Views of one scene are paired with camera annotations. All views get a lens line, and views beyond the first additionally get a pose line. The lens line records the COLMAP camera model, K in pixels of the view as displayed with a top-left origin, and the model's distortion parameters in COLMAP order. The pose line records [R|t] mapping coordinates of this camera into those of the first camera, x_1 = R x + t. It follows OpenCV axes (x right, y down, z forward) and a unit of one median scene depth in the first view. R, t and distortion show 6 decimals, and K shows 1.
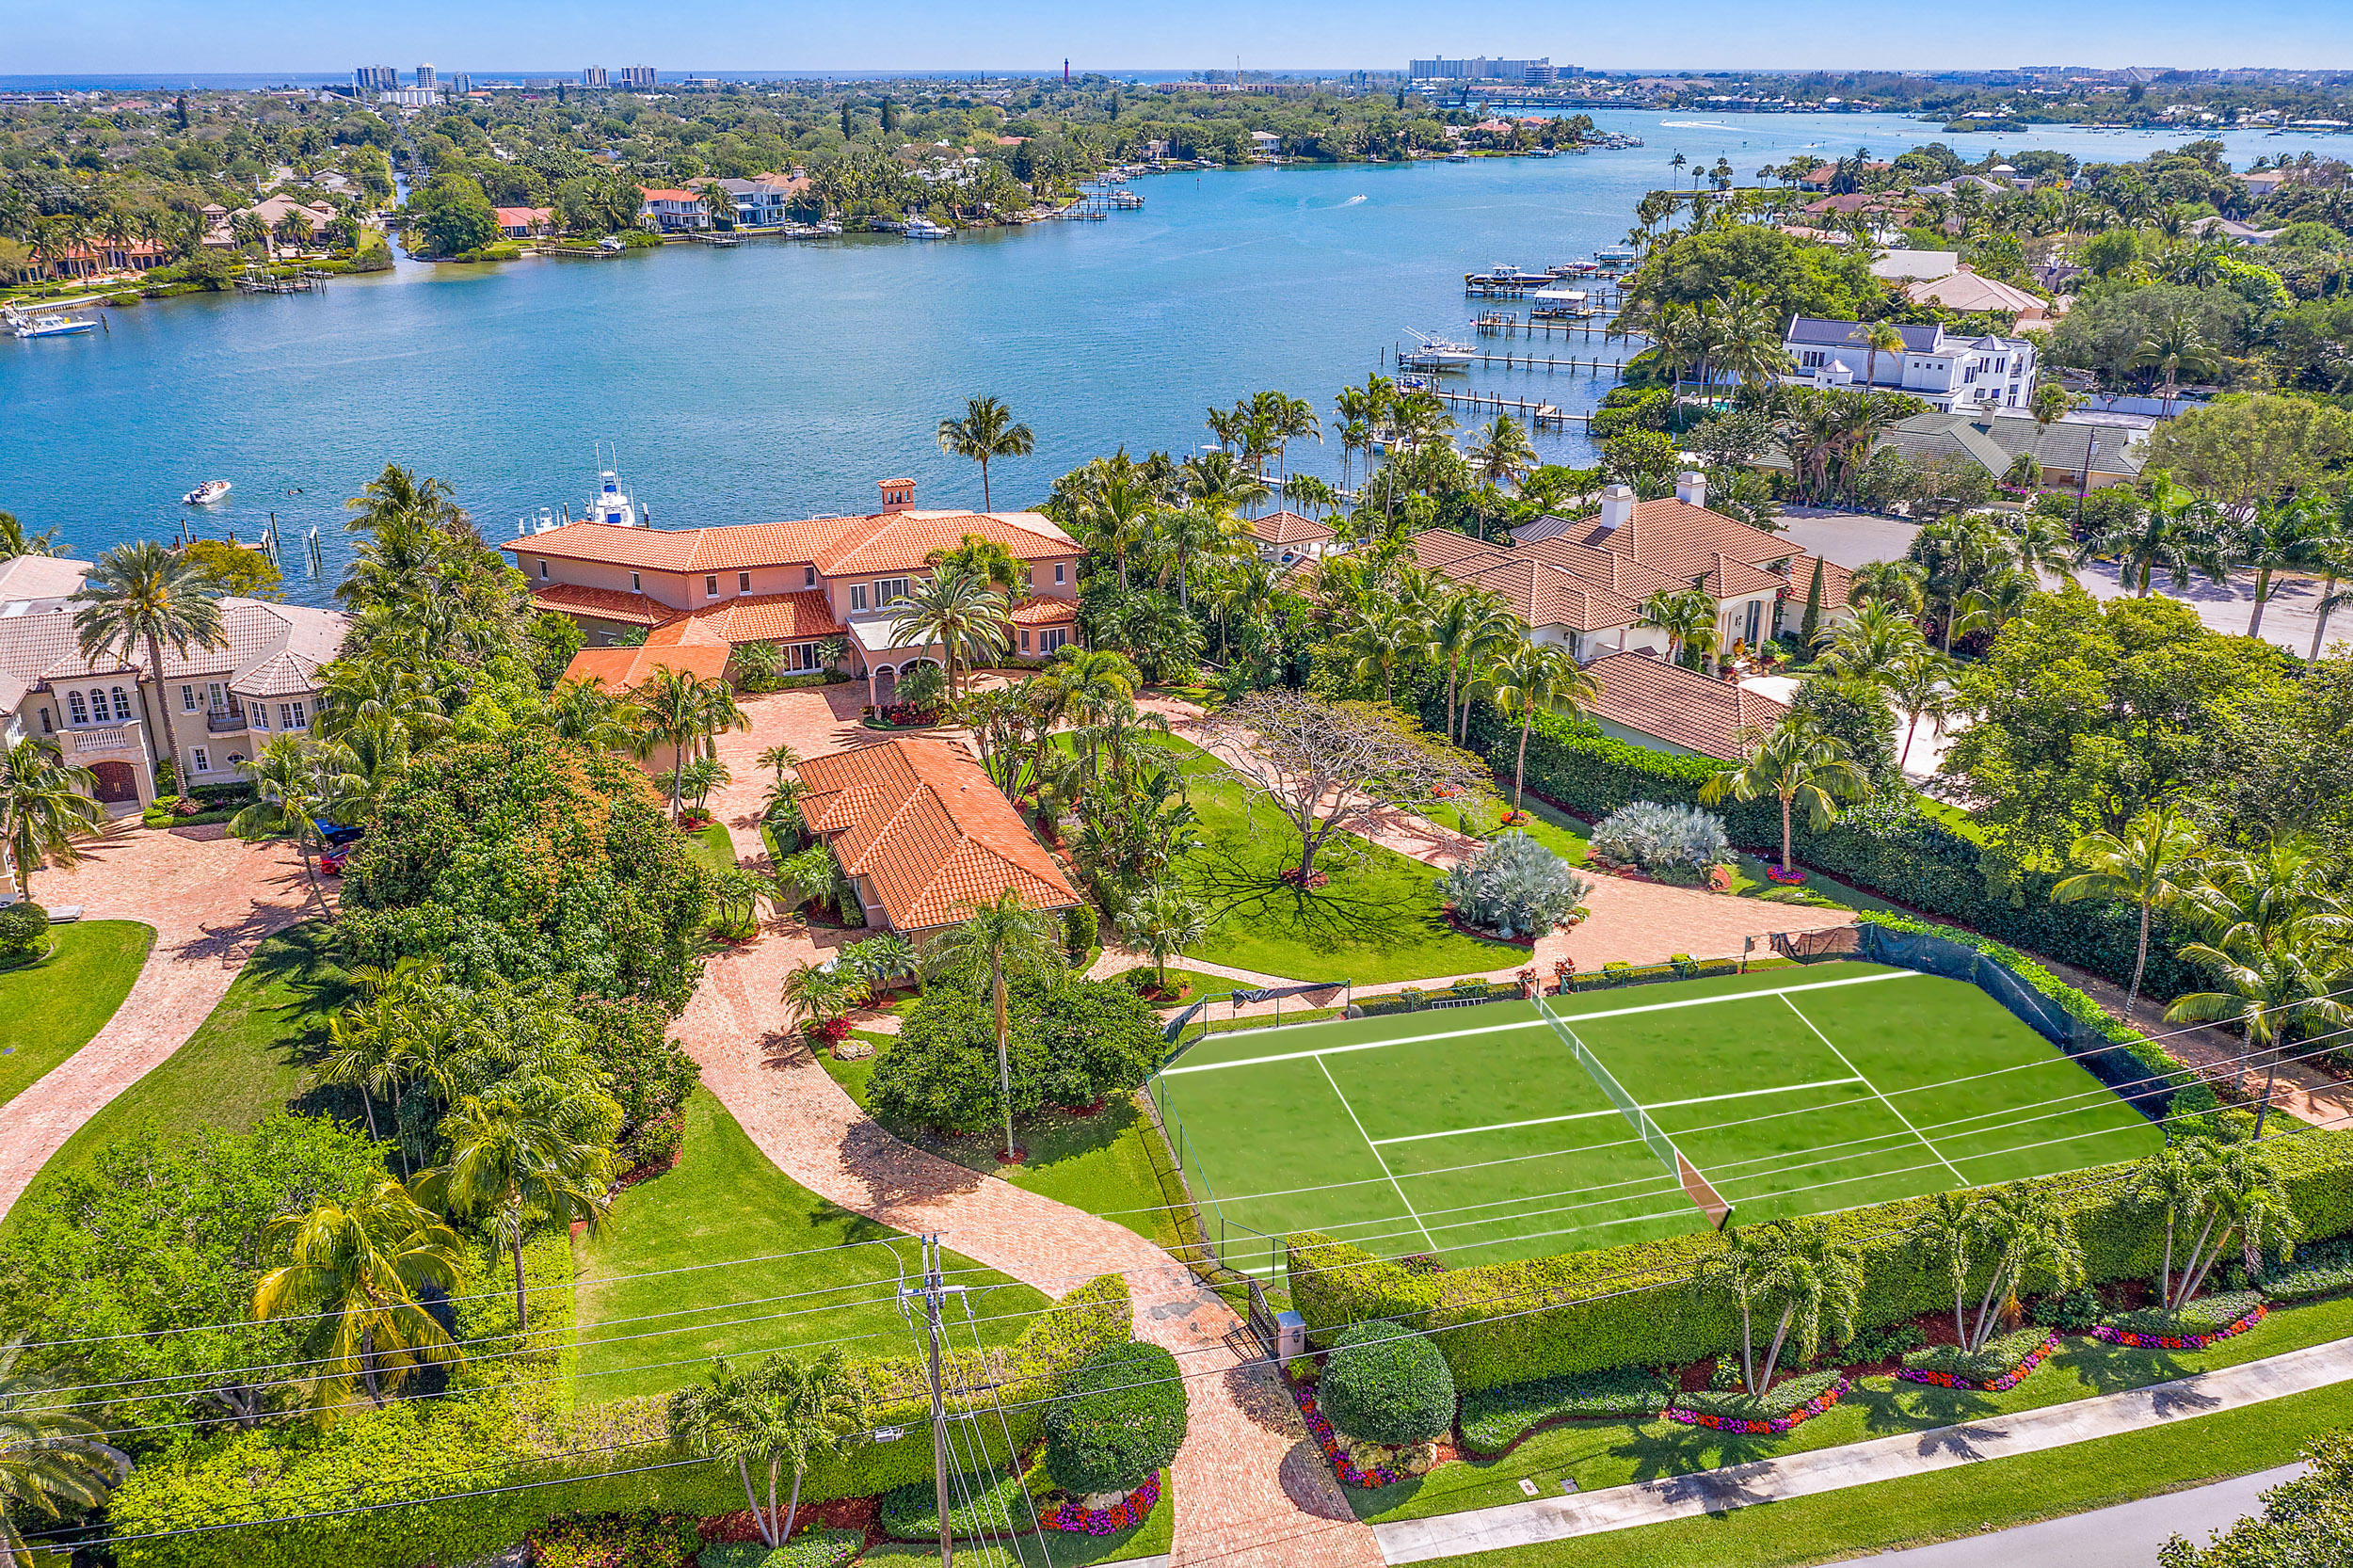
lens RADIAL K [[1873.1, 0, 1176.5], [0, 1873.1, 784.0], [0, 0, 1]] dist [-0.010383, -0.001931]
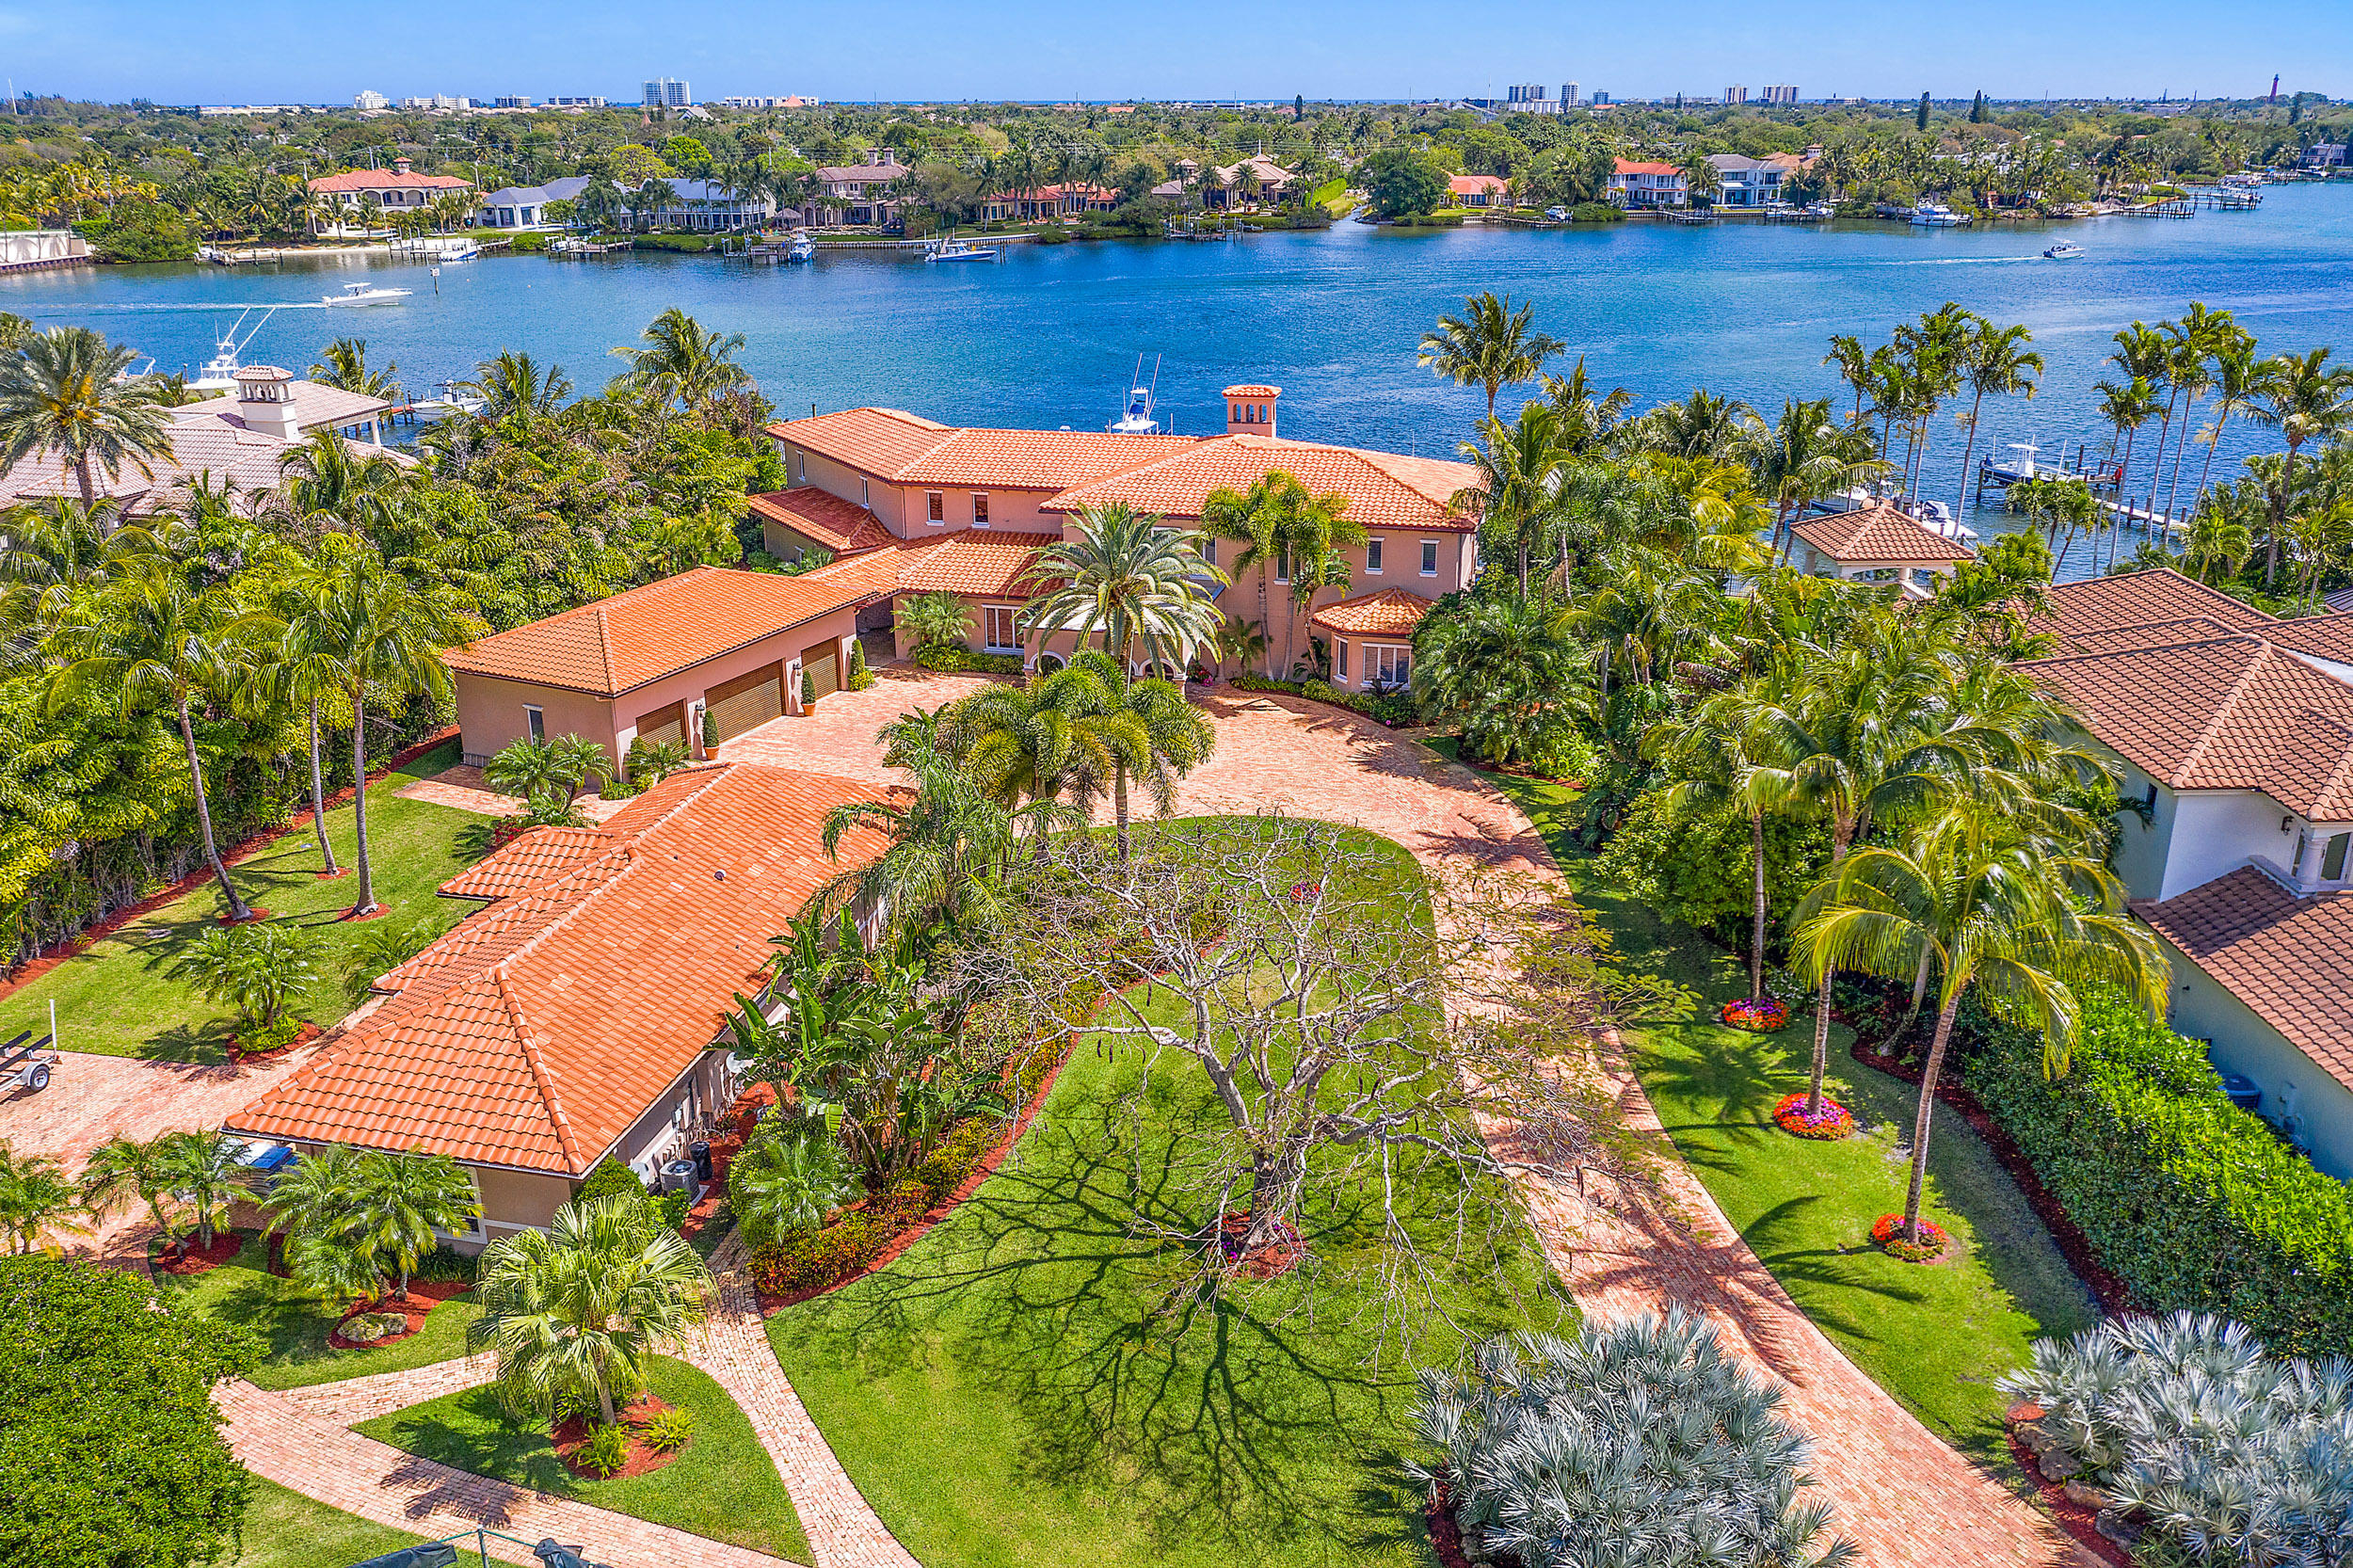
lens RADIAL K [[1873.1, 0, 1176.5], [0, 1873.1, 784.0], [0, 0, 1]] dist [-0.010383, -0.001931]
pose [[0.840409, 0.186331, -0.508914, 0.188357], [-0.194032, 0.980240, 0.038480, -0.049388], [0.506028, 0.066407, 0.859957, 0.455831]]
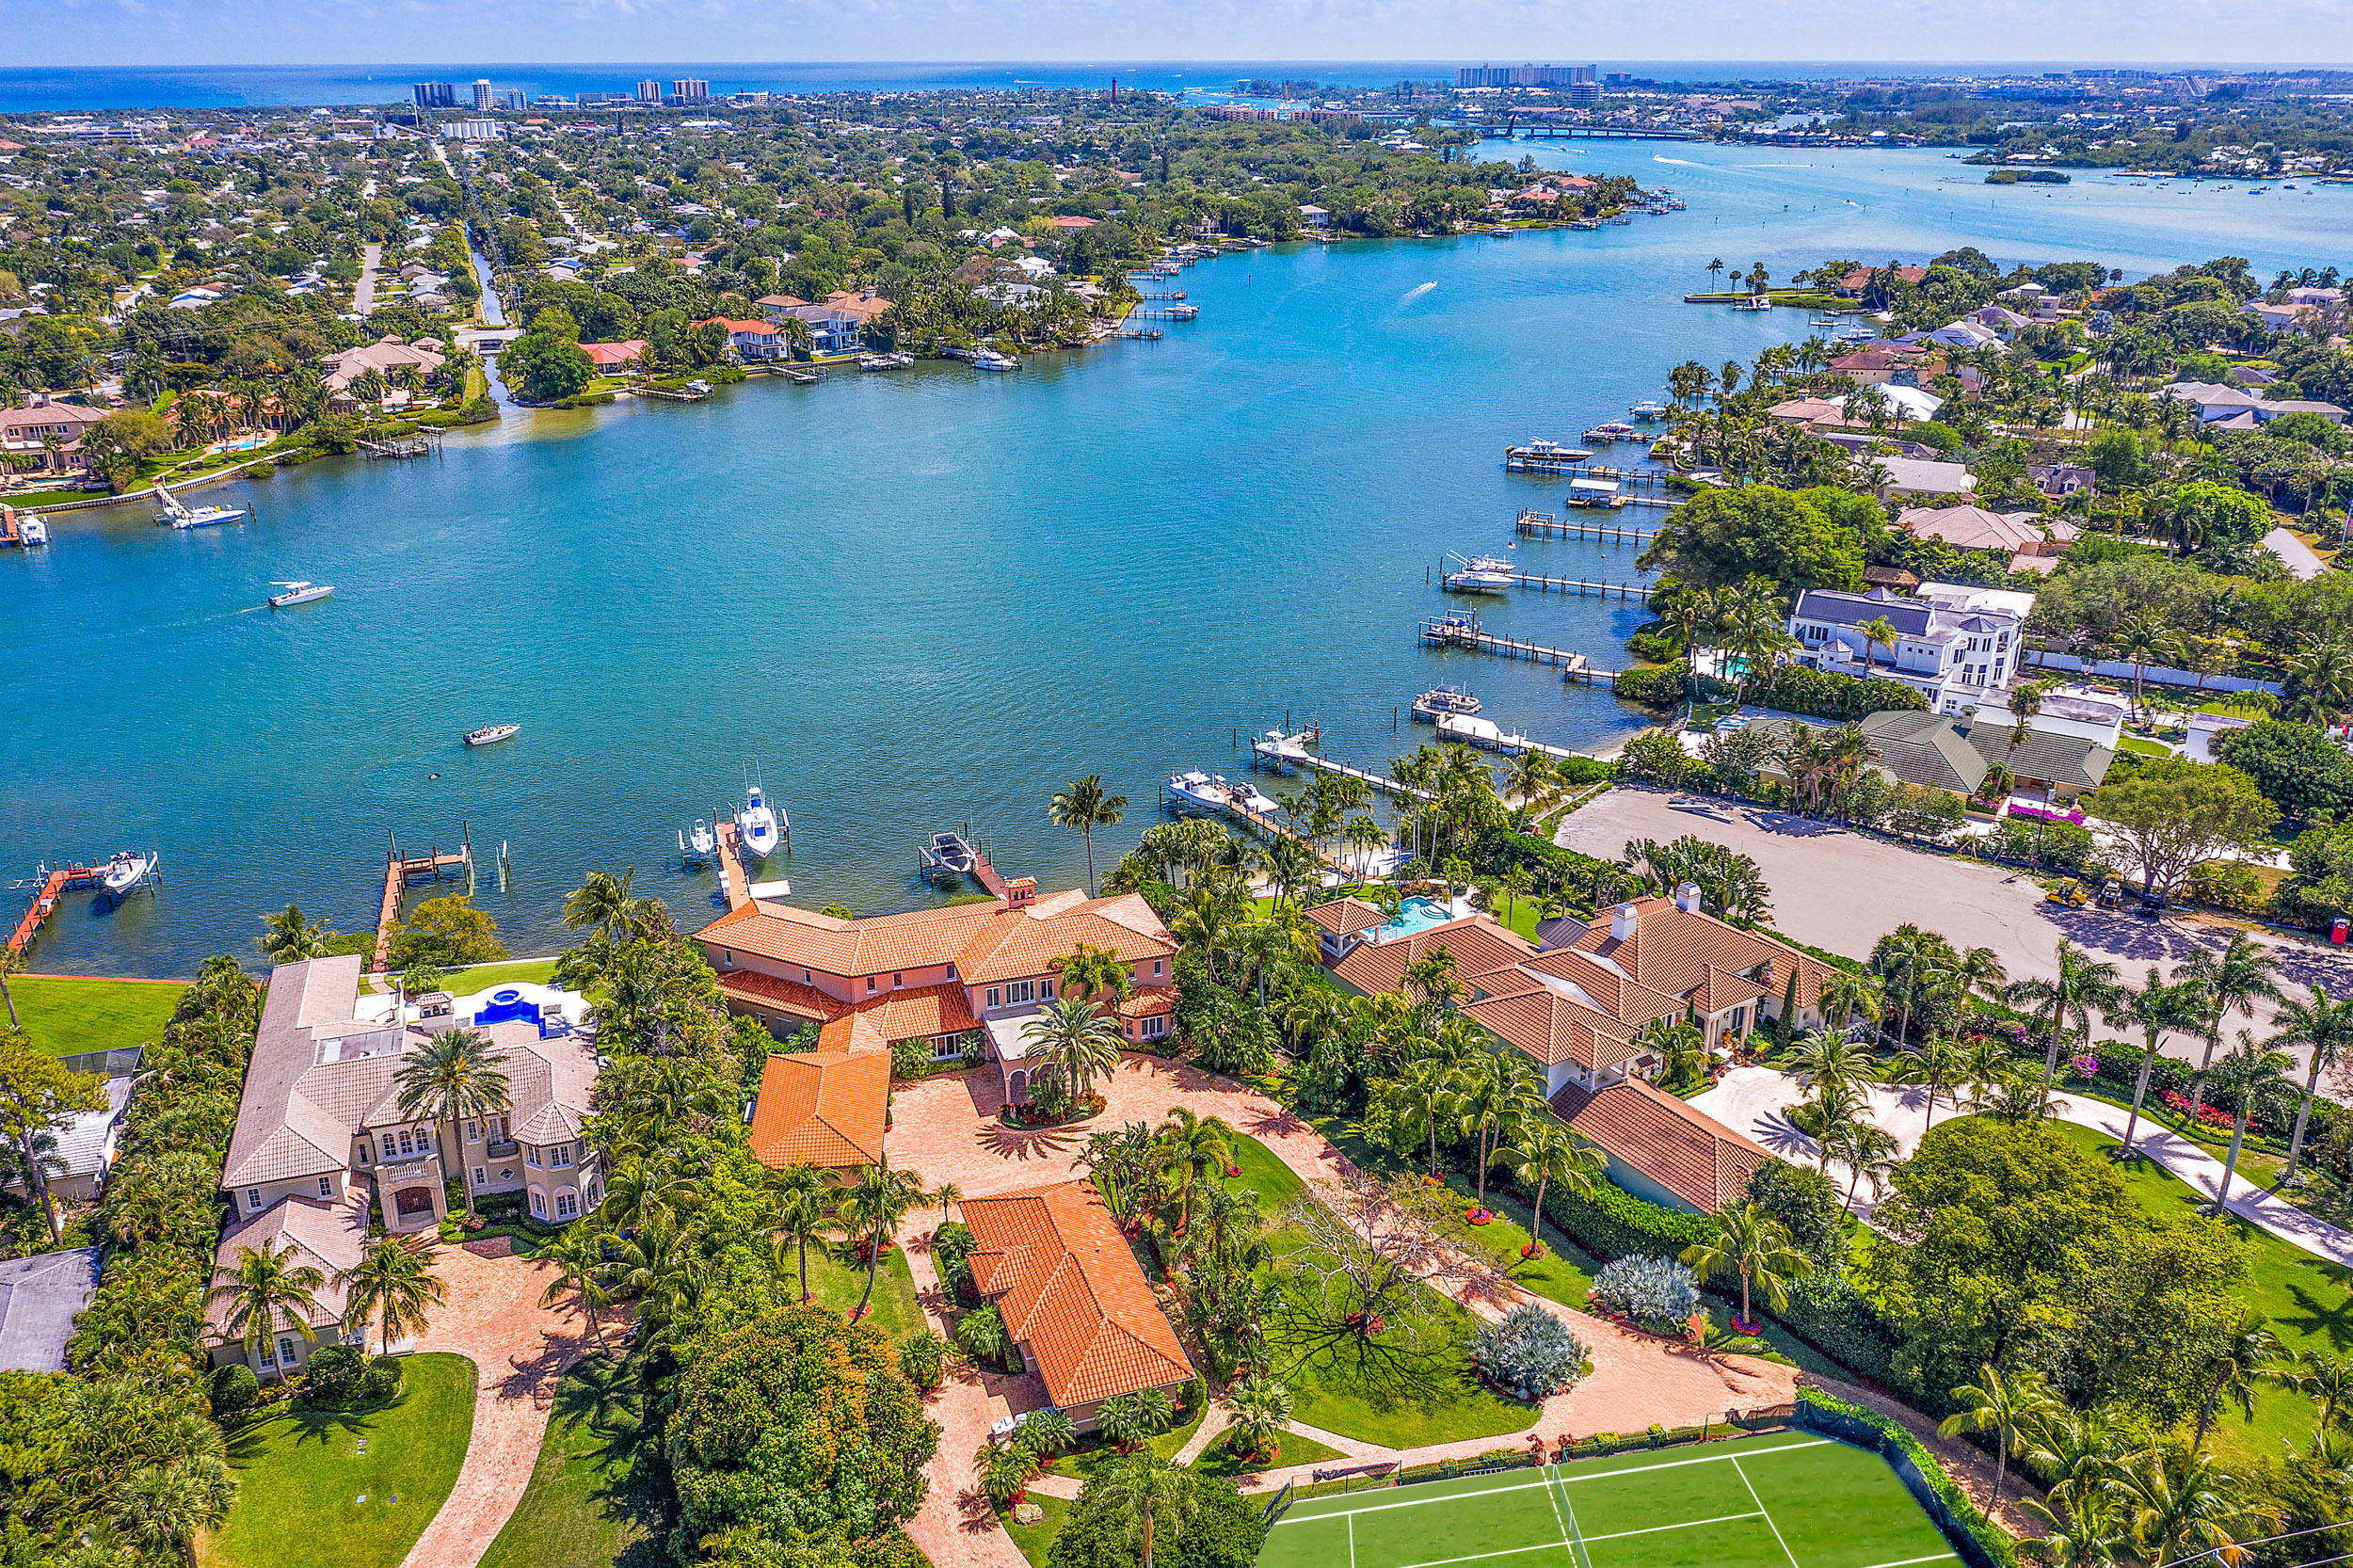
lens RADIAL K [[1882.5, 0, 1176.5], [0, 1882.5, 784.0], [0, 0, 1]] dist [-0.012632, 0.001507]
pose [[0.999762, 0.009075, -0.019839, -0.027880], [-0.008932, 0.999934, 0.007288, -0.240751], [0.019904, -0.007109, 0.999777, -0.205483]]
